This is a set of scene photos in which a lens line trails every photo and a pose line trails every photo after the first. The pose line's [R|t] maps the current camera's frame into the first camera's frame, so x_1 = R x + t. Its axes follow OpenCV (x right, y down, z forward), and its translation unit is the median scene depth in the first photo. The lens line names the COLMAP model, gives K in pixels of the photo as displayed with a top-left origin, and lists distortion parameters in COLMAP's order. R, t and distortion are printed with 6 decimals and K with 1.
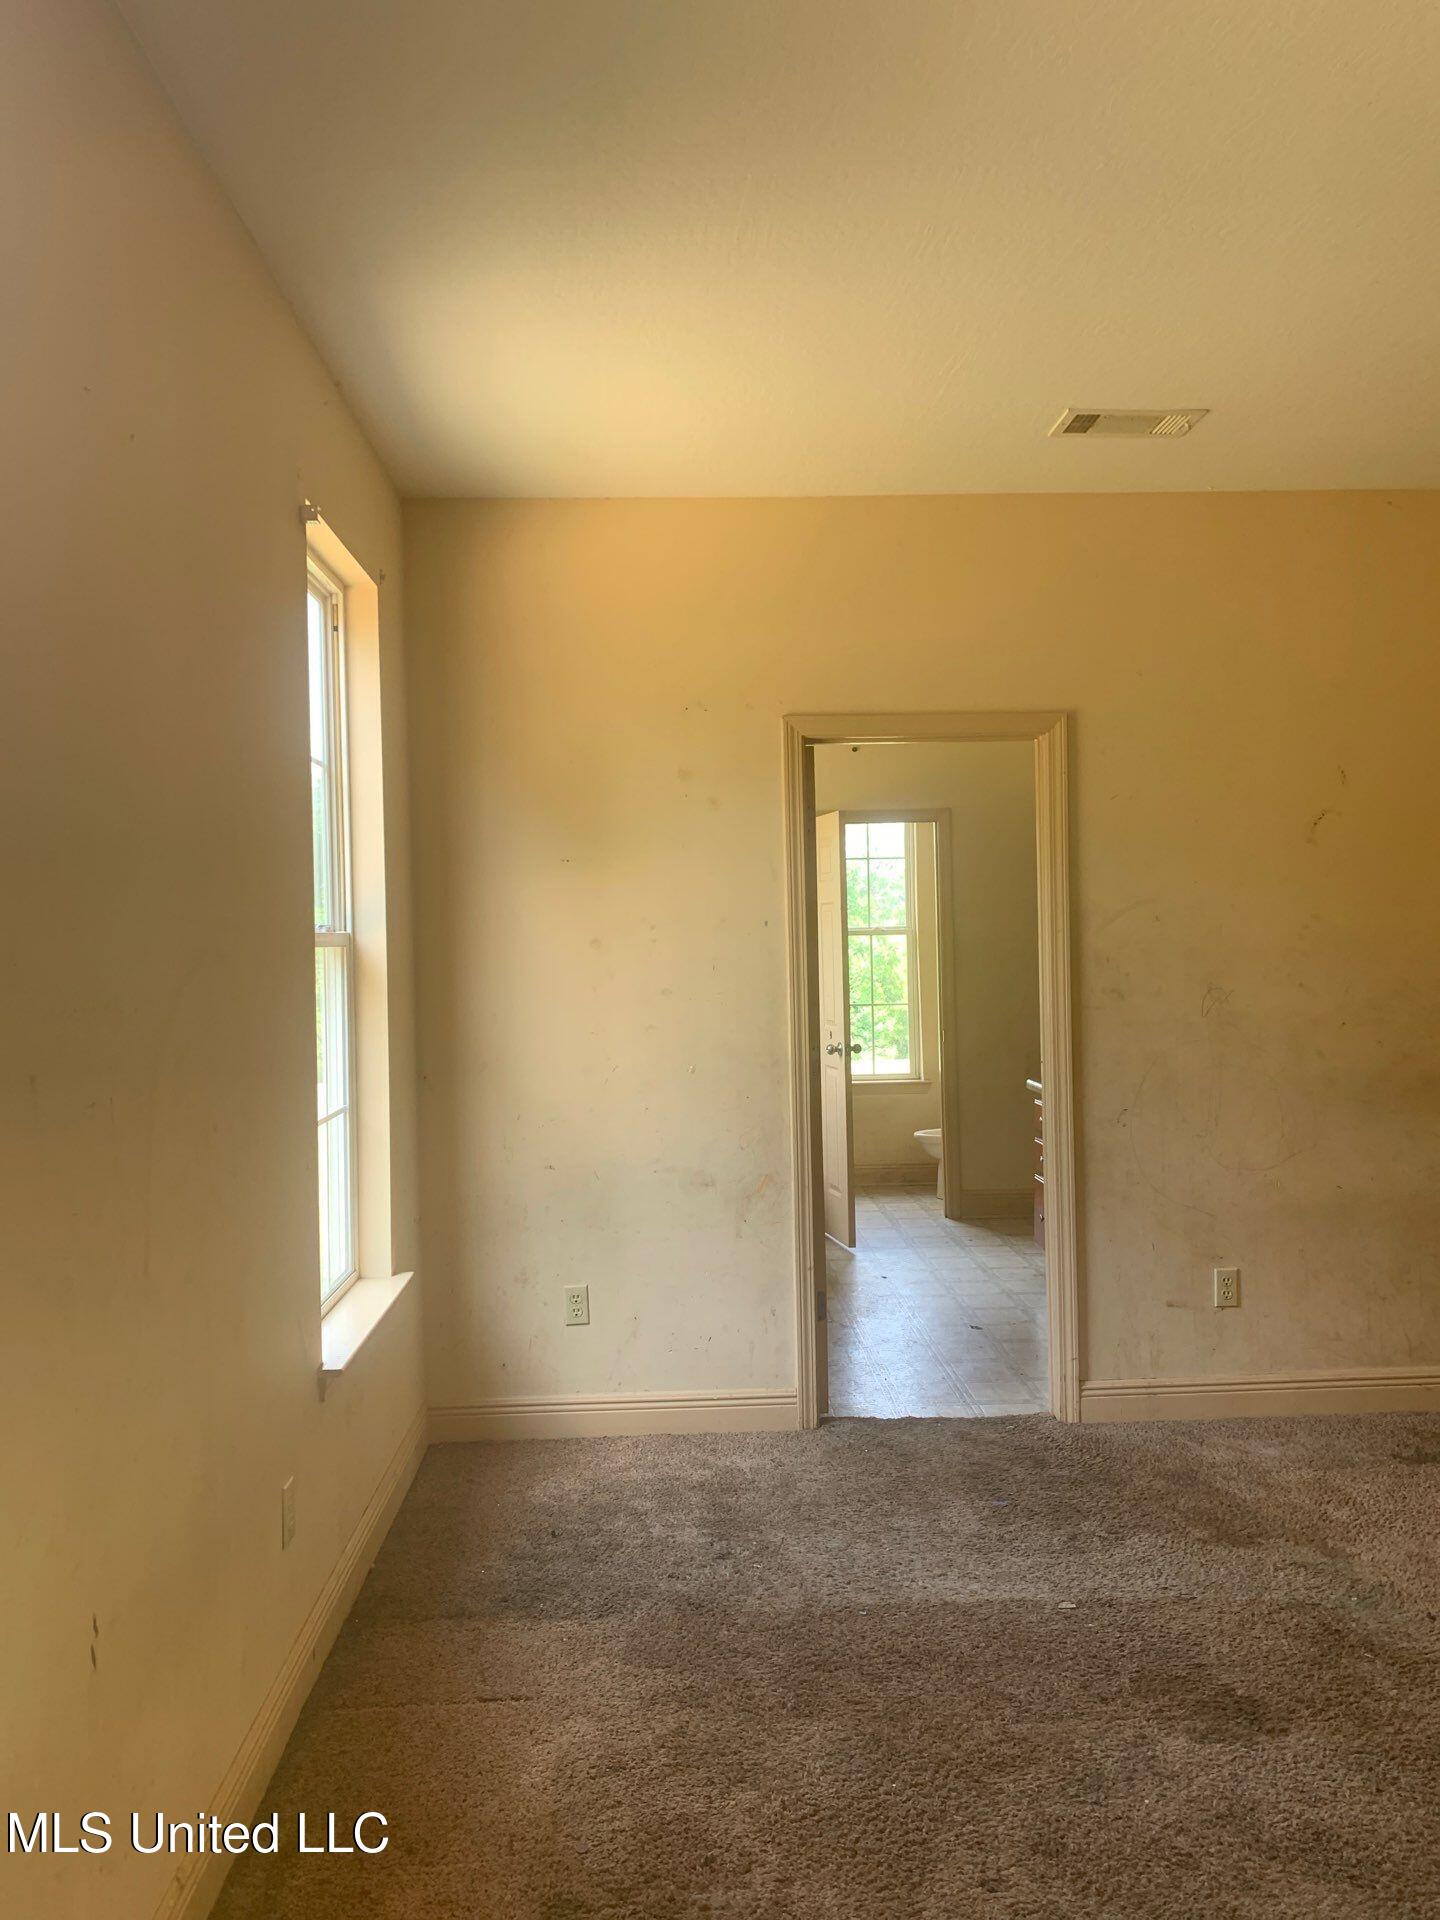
lens RADIAL K [[1498.0, 0, 697.1], [0, 1498.0, 952.1], [0, 0, 1]] dist [0.026969, -0.003768]
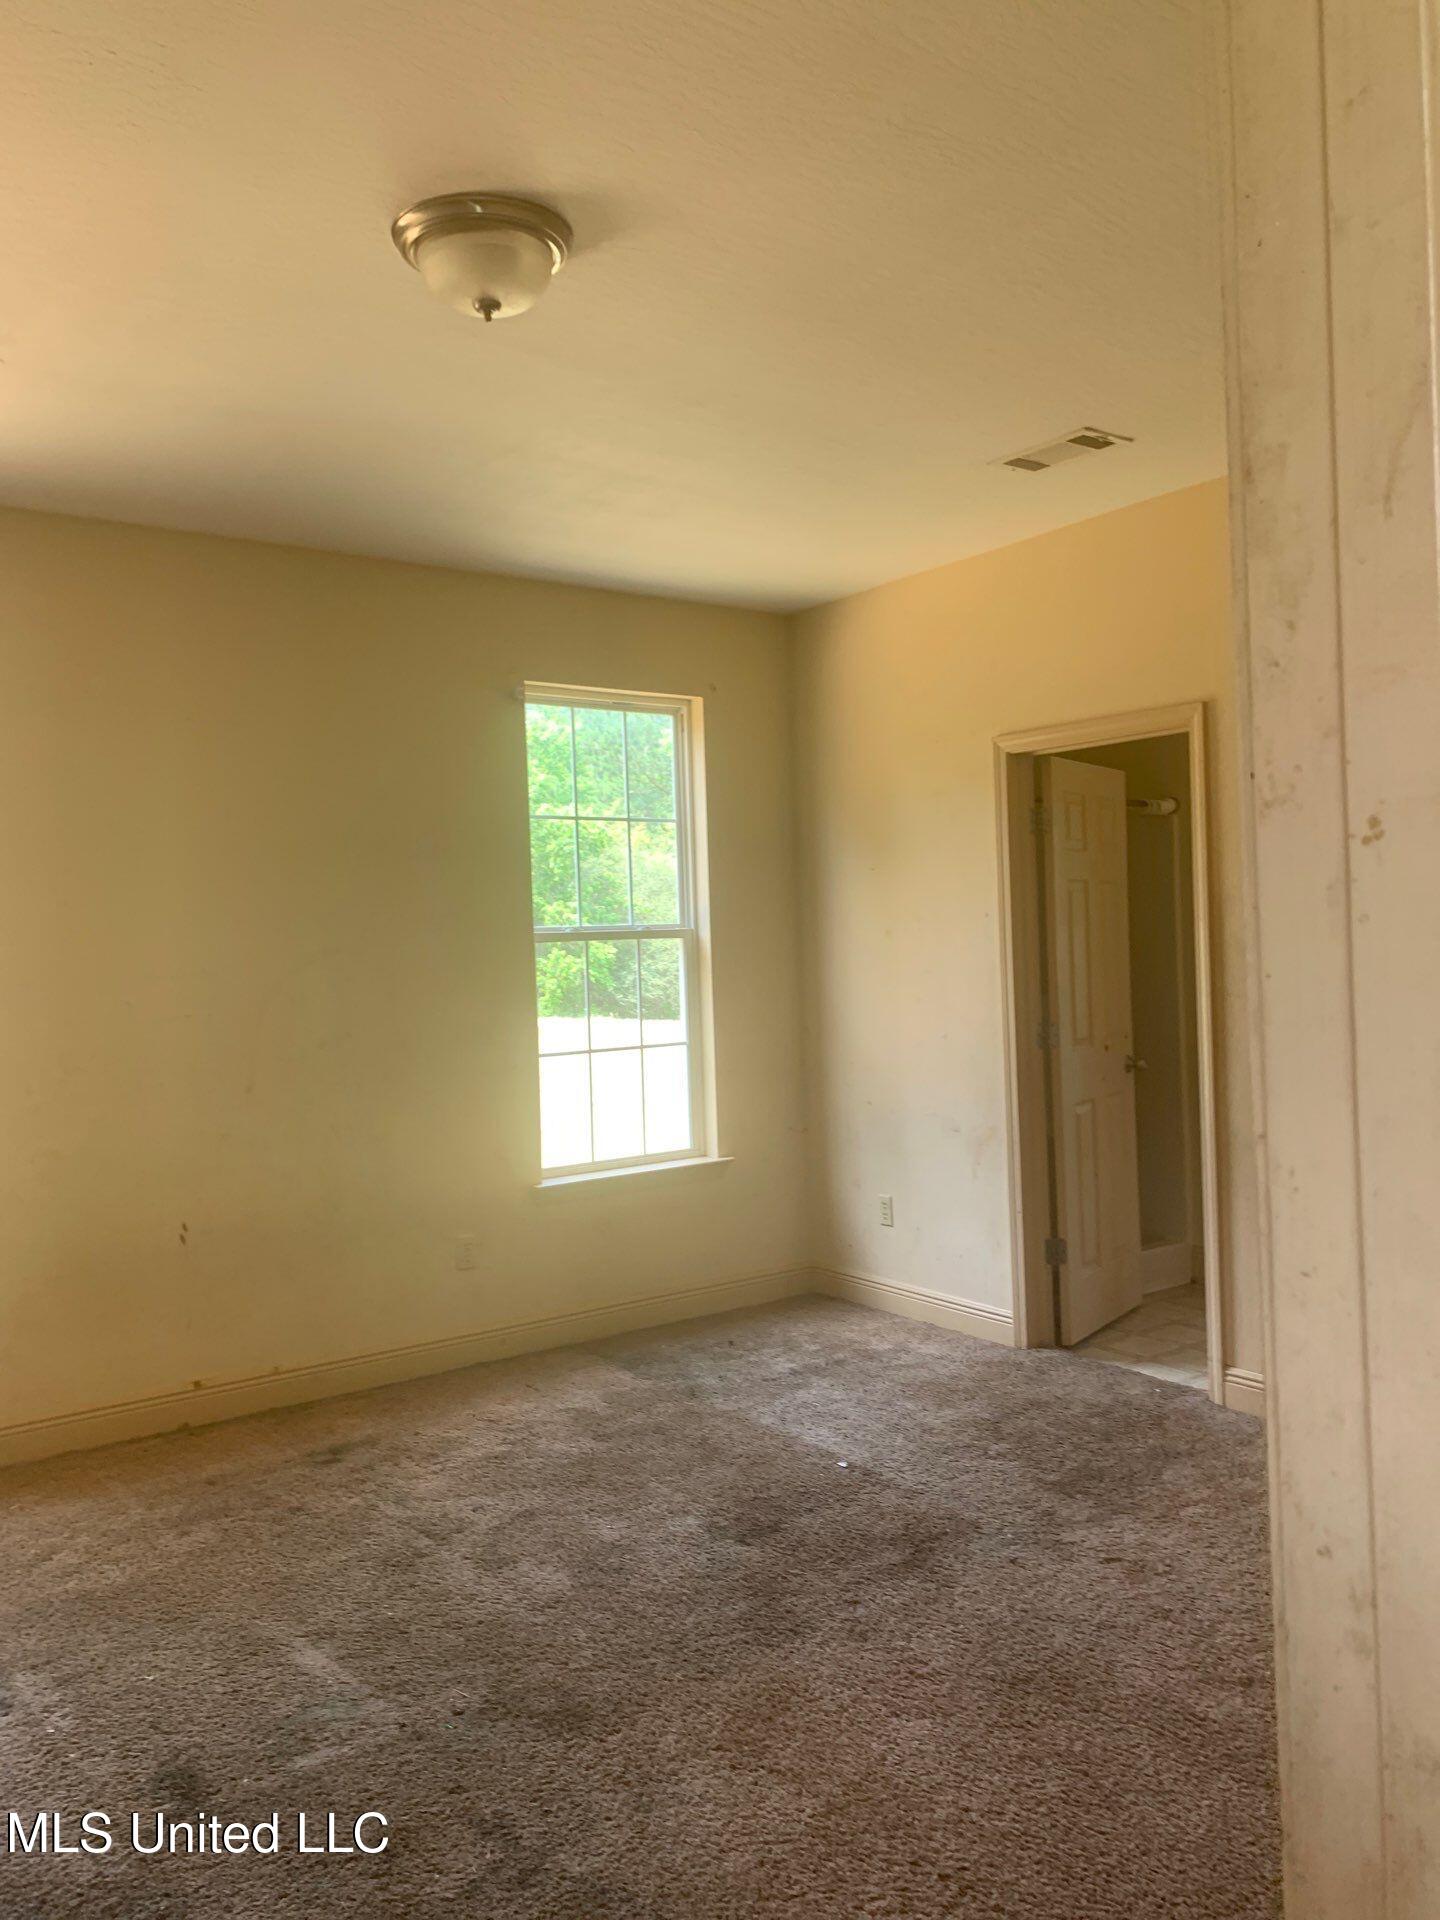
lens RADIAL K [[1498.0, 0, 697.1], [0, 1498.0, 952.1], [0, 0, 1]] dist [0.026969, -0.003768]
pose [[0.535617, 0.009909, -0.844403, 1.086022], [0.018335, 0.999559, 0.023360, -0.025166], [0.844262, -0.027994, 0.535199, 0.202630]]
